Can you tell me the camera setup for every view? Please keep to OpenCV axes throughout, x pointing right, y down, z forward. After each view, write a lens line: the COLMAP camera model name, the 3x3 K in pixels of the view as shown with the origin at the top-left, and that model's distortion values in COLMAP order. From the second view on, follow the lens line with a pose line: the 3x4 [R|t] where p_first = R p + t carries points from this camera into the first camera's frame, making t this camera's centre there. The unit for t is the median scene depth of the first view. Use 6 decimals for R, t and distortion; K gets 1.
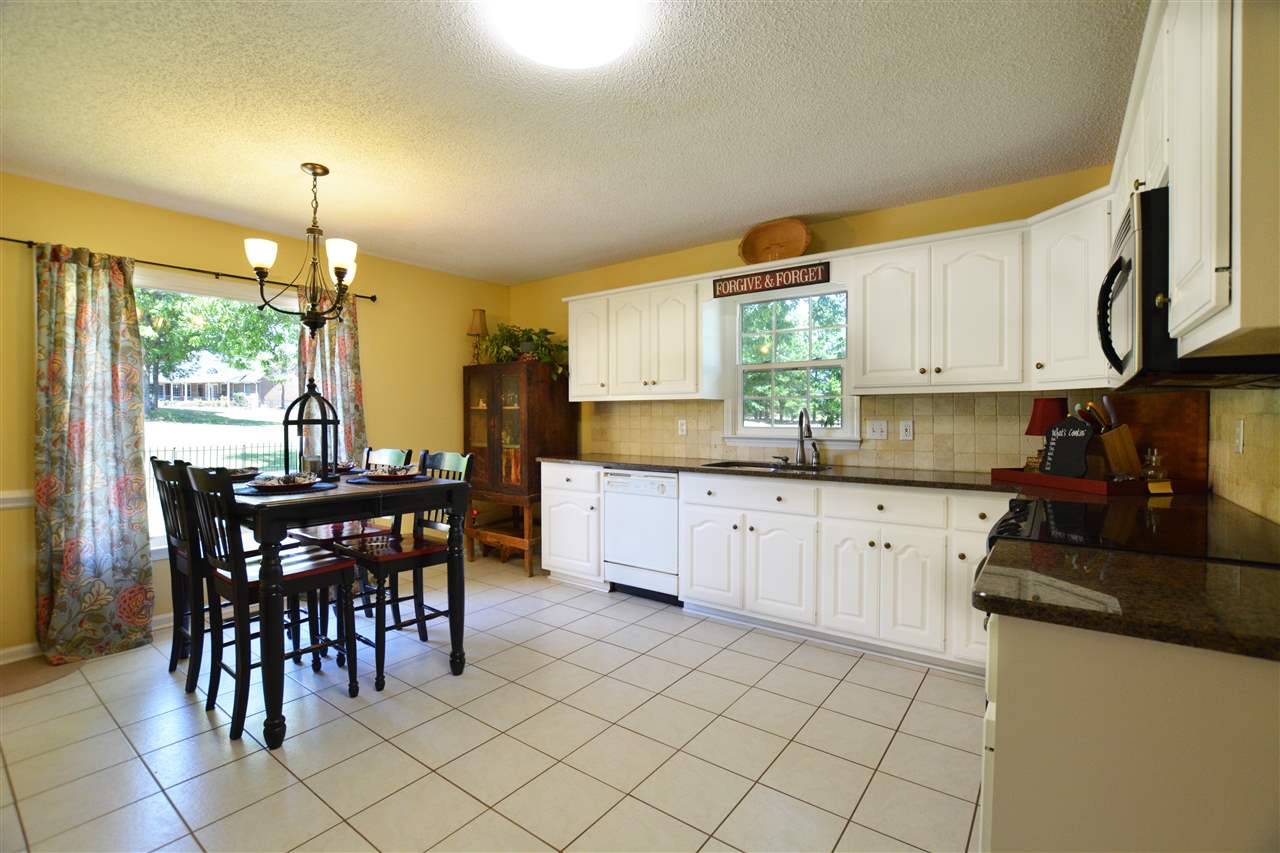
lens RADIAL K [[565.6, 0, 640.0], [0, 565.6, 426.5], [0, 0, 1]] dist [-0.027640, 0.000144]
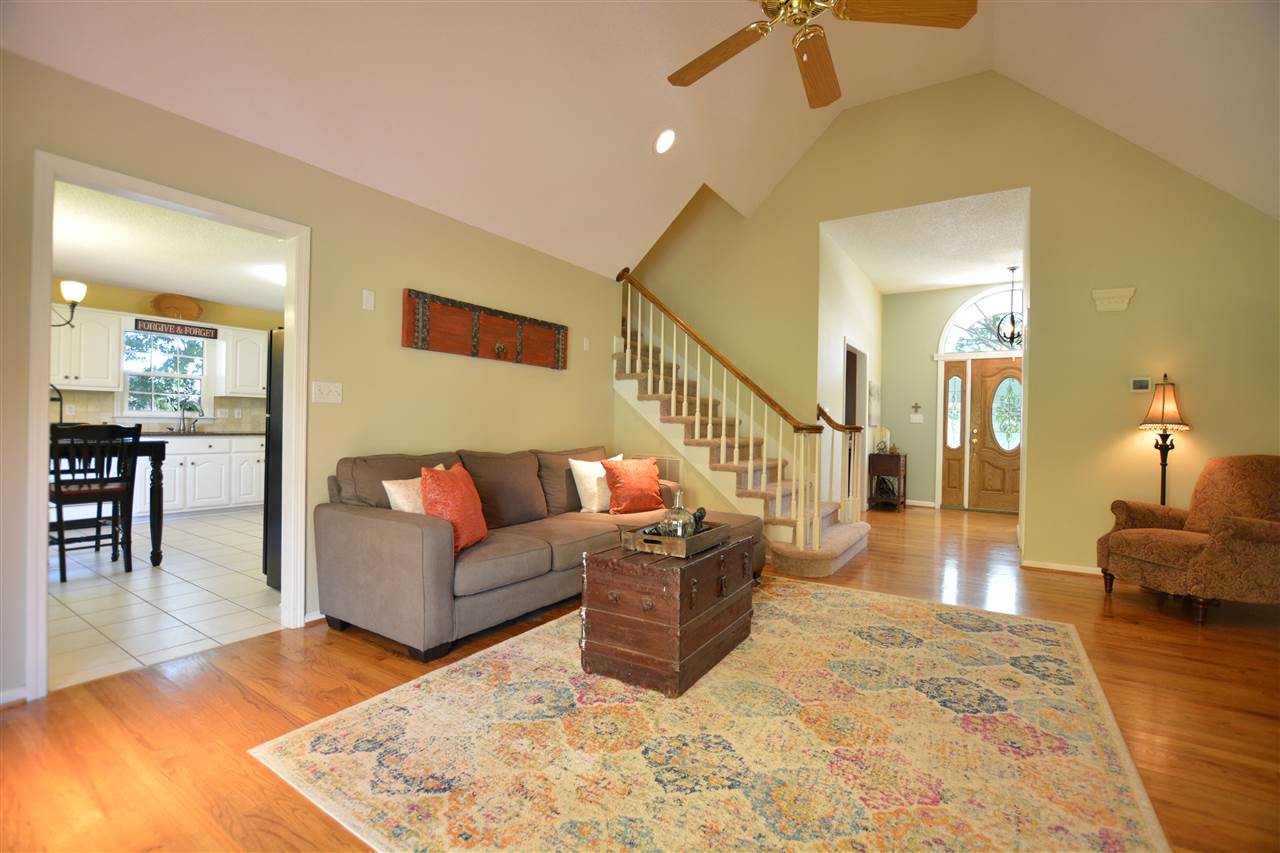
lens RADIAL K [[565.6, 0, 640.0], [0, 565.6, 426.5], [0, 0, 1]] dist [-0.027640, 0.000144]
pose [[-0.061183, -0.003631, 0.998120, -1.658988], [0.001742, 0.999991, 0.003744, 0.048280], [-0.998125, 0.001968, -0.061176, -0.368609]]
